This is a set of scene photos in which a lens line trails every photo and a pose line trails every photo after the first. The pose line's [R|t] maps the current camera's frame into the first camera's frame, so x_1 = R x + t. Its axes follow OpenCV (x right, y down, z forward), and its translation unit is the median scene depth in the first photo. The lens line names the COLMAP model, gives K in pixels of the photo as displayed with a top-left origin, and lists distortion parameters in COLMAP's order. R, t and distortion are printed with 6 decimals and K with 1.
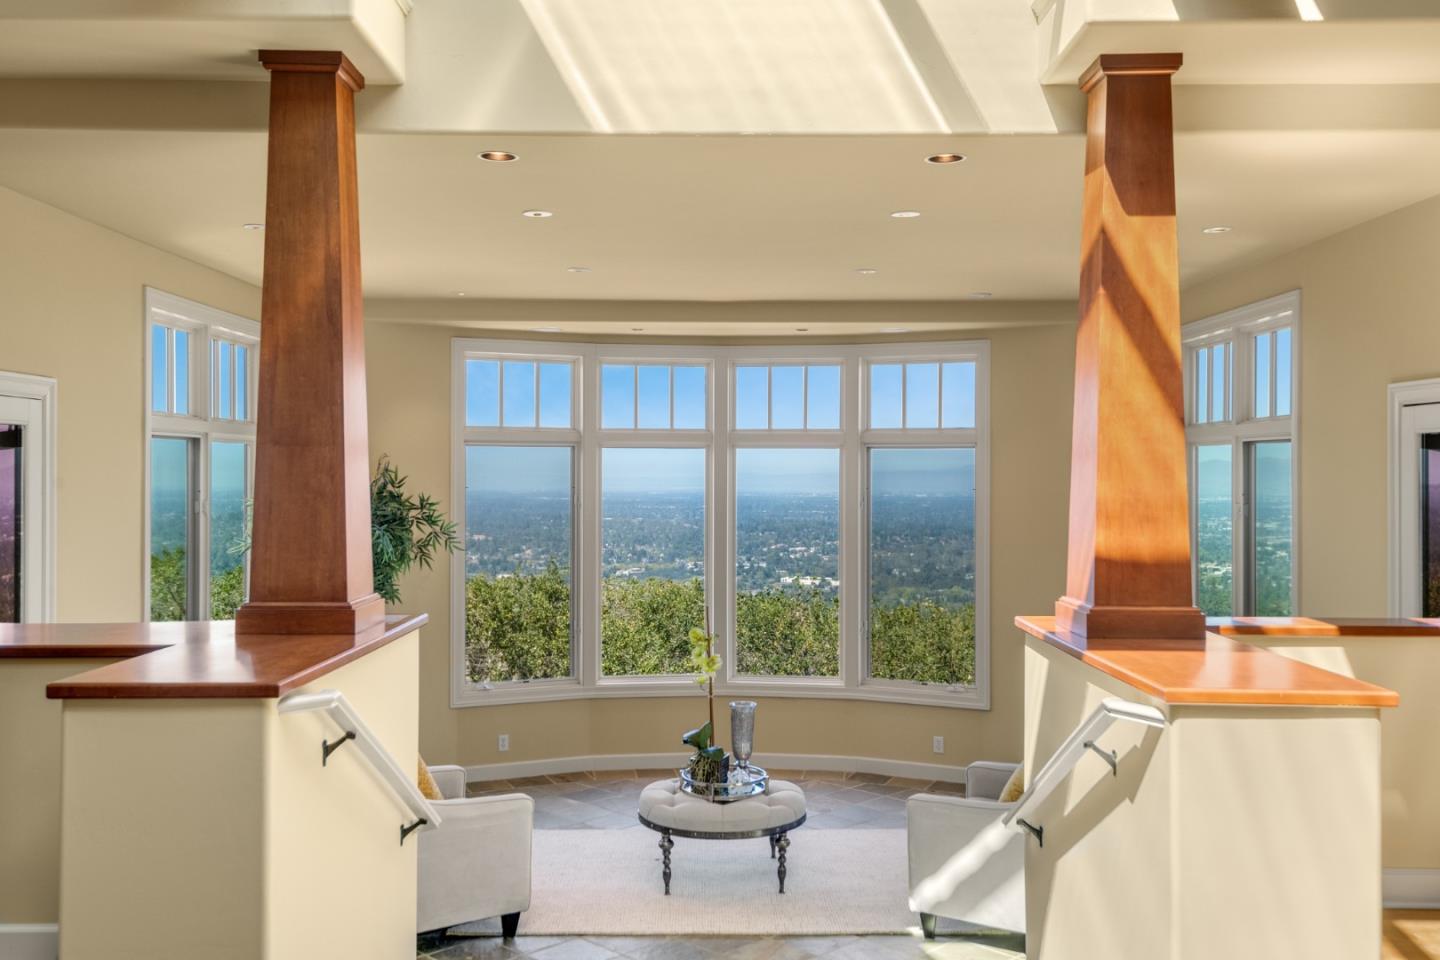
lens RADIAL K [[1356.8, 0, 746.8], [0, 1356.8, 462.9], [0, 0, 1]] dist [0.064473, 0.000492]
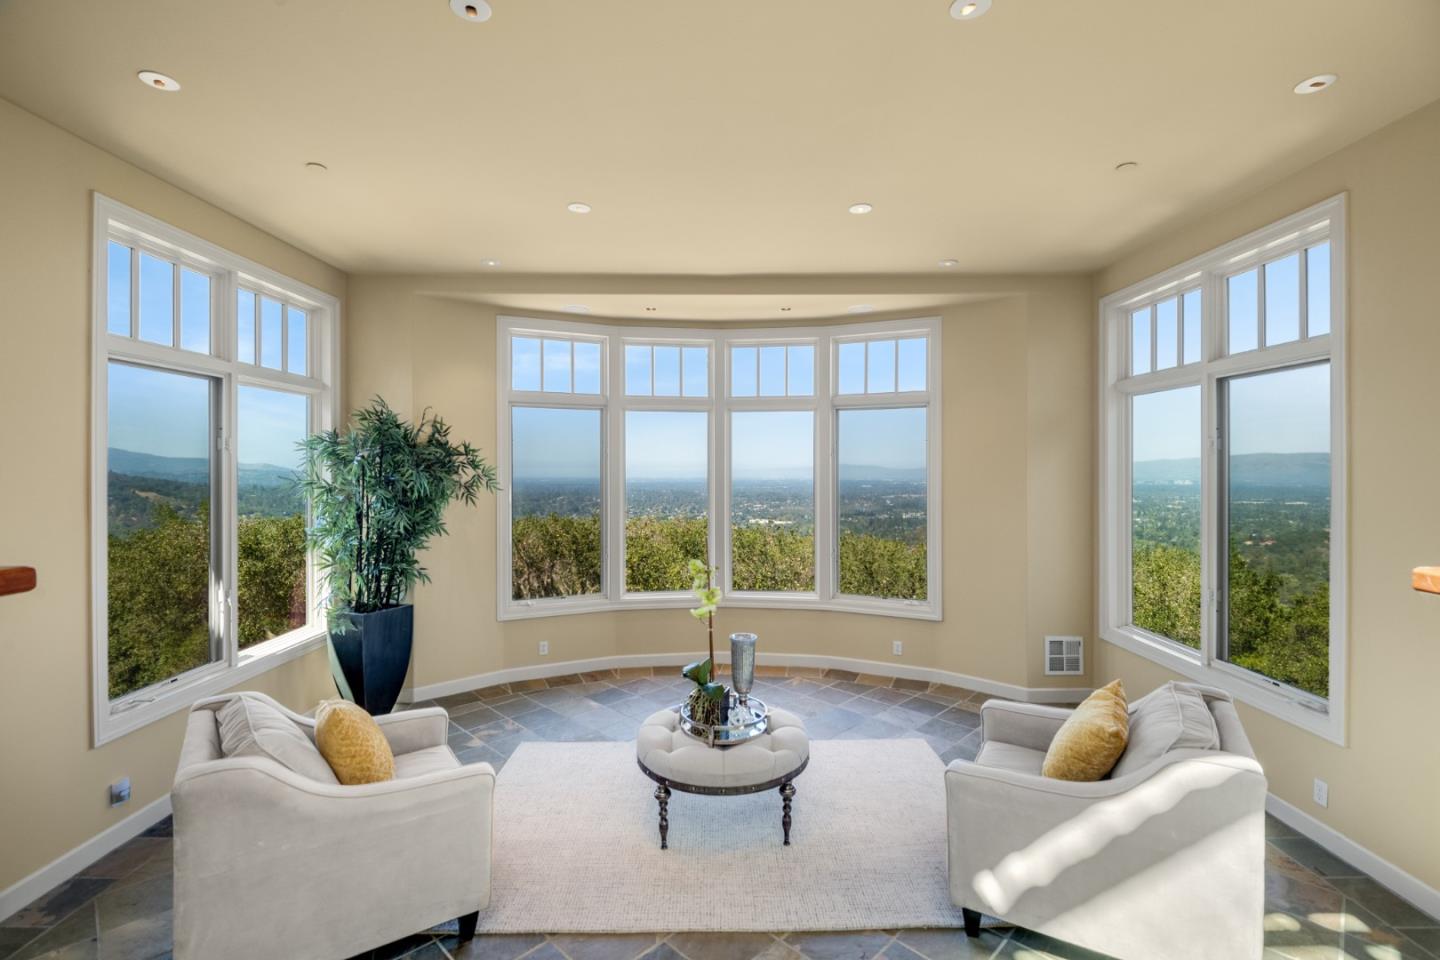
lens RADIAL K [[660.2, 0, 727.8], [0, 660.2, 462.1], [0, 0, 1]] dist [0.037167, -0.035501]
pose [[0.999967, -0.004218, -0.006970, -0.008485], [0.004196, 0.999986, -0.003134, 0.043740], [0.006984, 0.003104, 0.999971, 0.436900]]
